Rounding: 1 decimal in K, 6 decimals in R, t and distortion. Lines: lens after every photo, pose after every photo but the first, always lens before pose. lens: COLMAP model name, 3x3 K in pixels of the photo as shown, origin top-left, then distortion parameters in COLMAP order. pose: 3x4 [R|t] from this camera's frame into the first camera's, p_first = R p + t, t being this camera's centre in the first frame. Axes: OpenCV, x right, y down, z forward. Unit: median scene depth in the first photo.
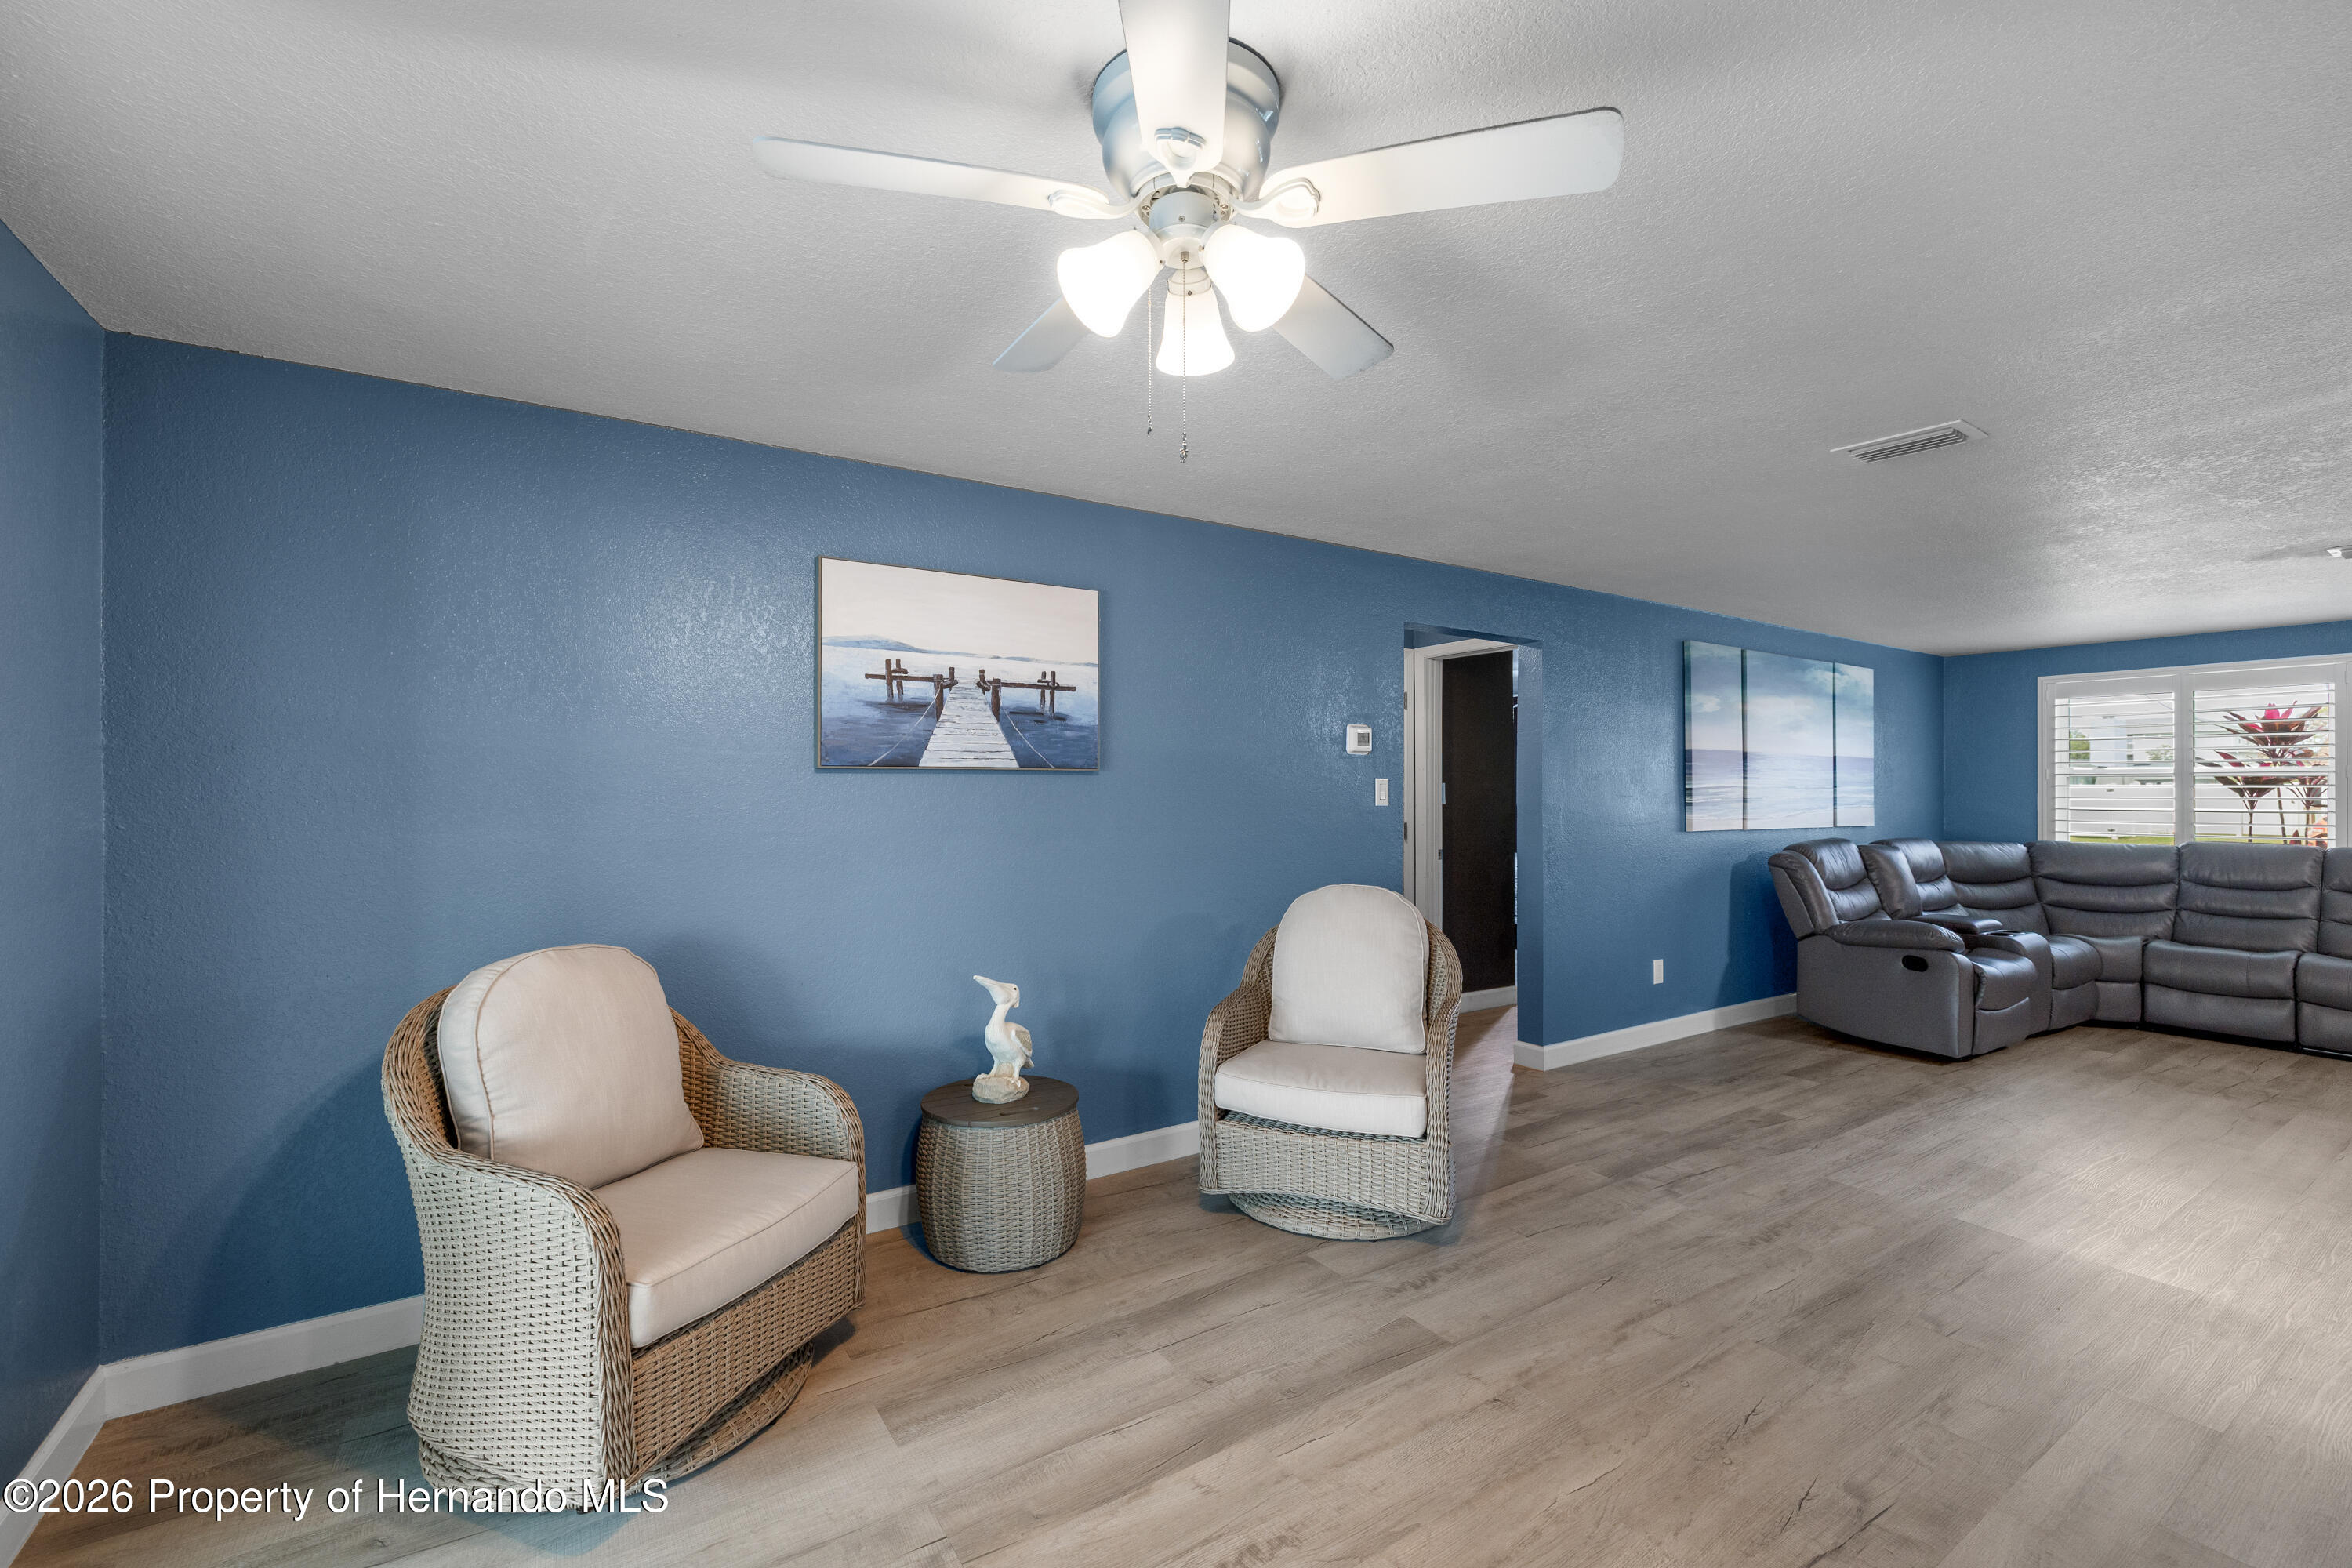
lens RADIAL K [[970.5, 0, 1198.9], [0, 970.5, 779.2], [0, 0, 1]] dist [-0.000339, 0.000012]
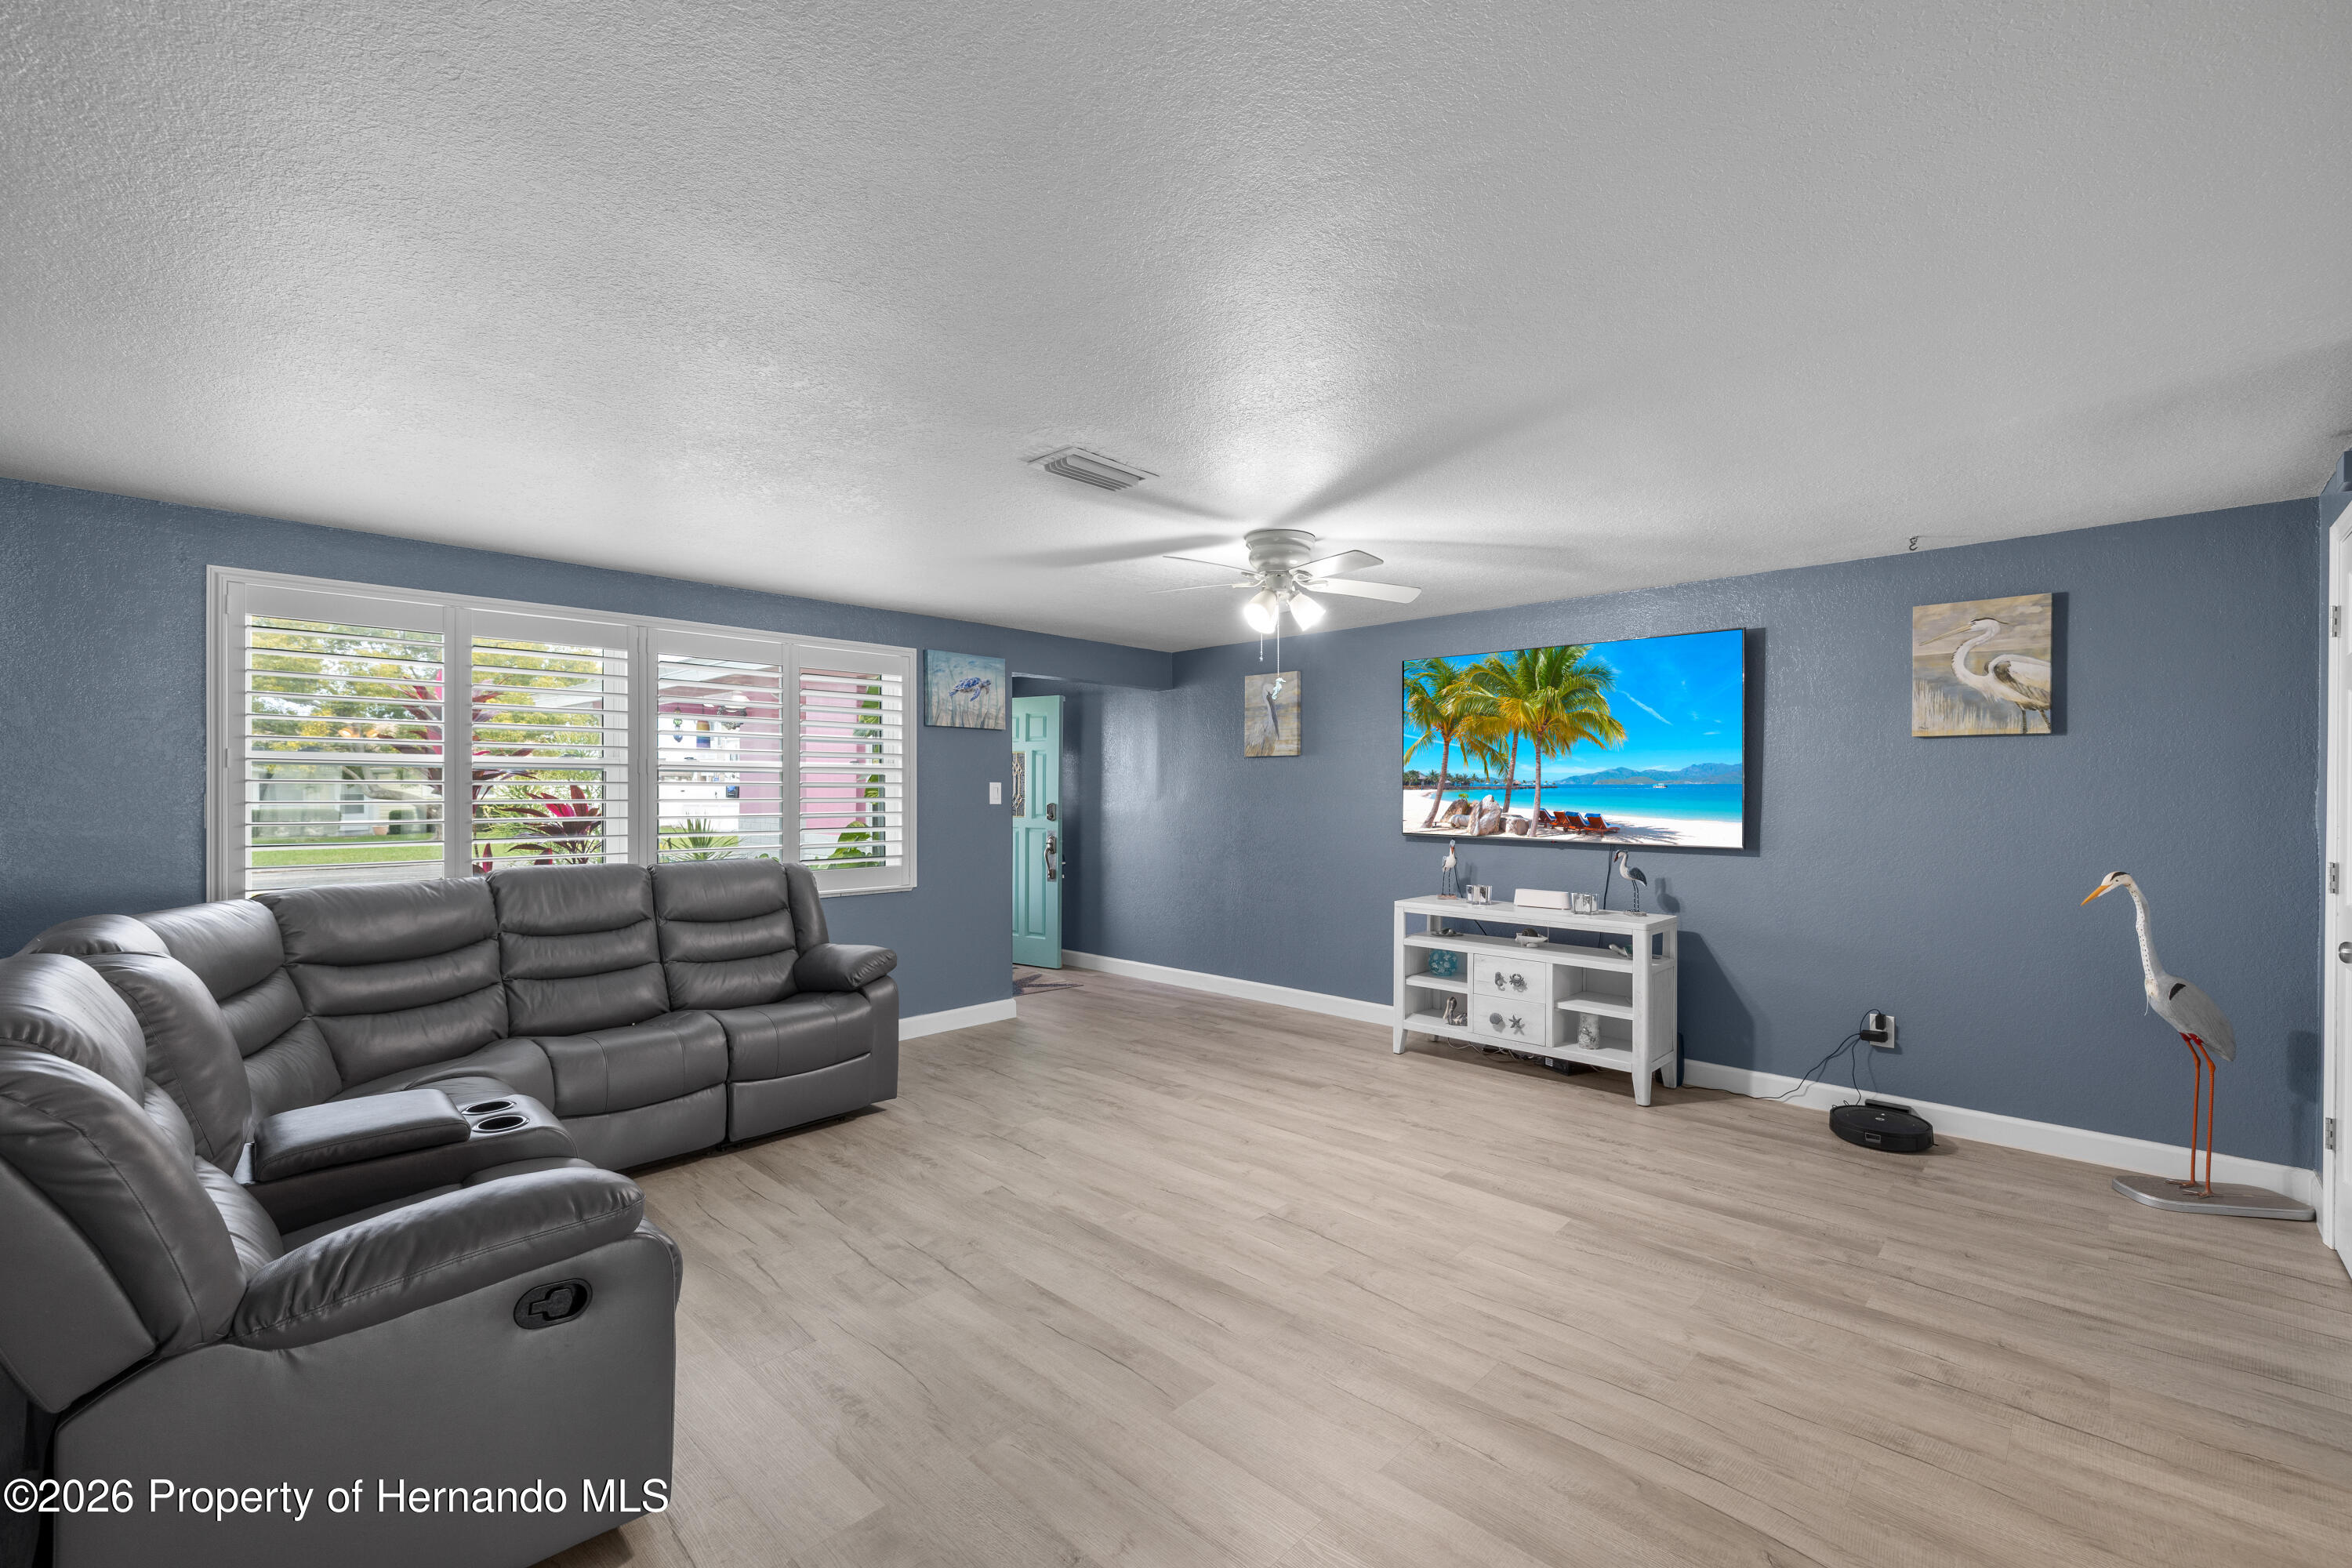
lens RADIAL K [[994.0, 0, 1177.4], [0, 994.0, 769.1], [0, 0, 1]] dist [-0.001105, -0.000092]
pose [[-0.232220, 0.015610, 0.972538, 0.298881], [-0.012694, 0.999737, -0.019078, 0.005264], [-0.972581, -0.016775, -0.231961, 0.755980]]
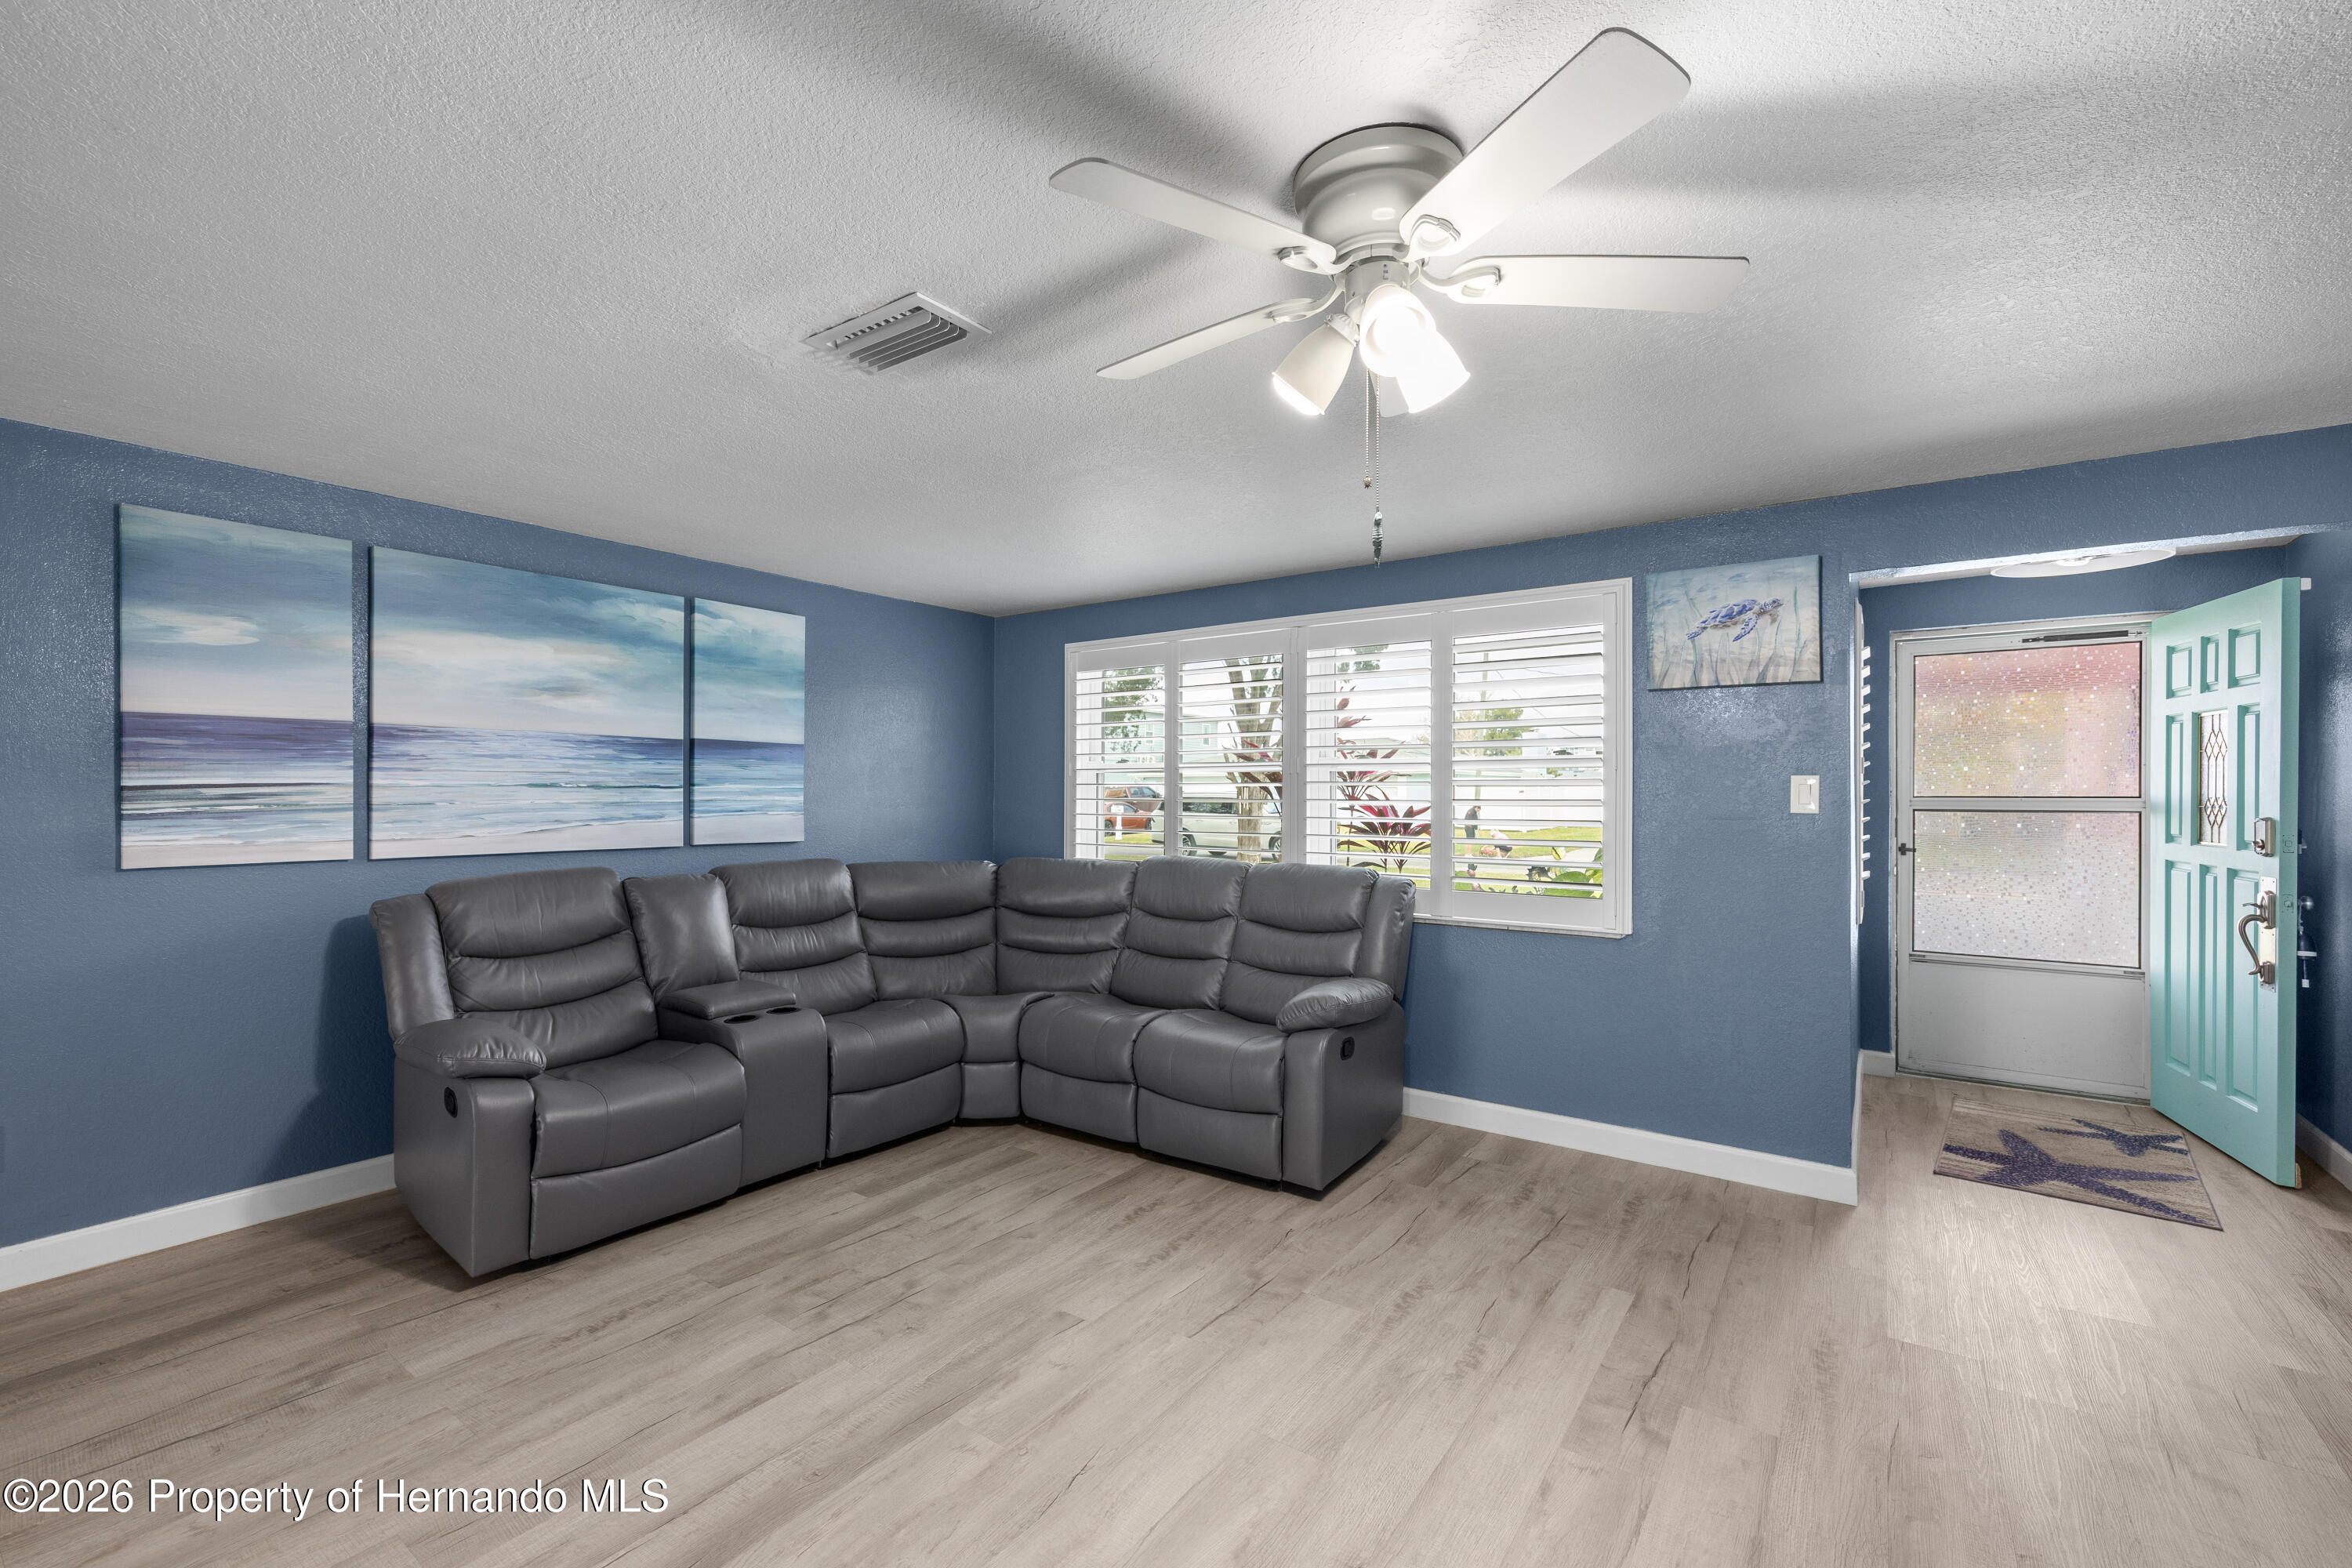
lens RADIAL K [[994.0, 0, 1177.4], [0, 994.0, 769.1], [0, 0, 1]] dist [-0.001105, -0.000092]
pose [[0.932398, 0.007679, 0.361353, 0.797283], [-0.001751, 0.999859, -0.016729, 0.009178], [-0.361430, 0.014965, 0.932279, 0.276365]]
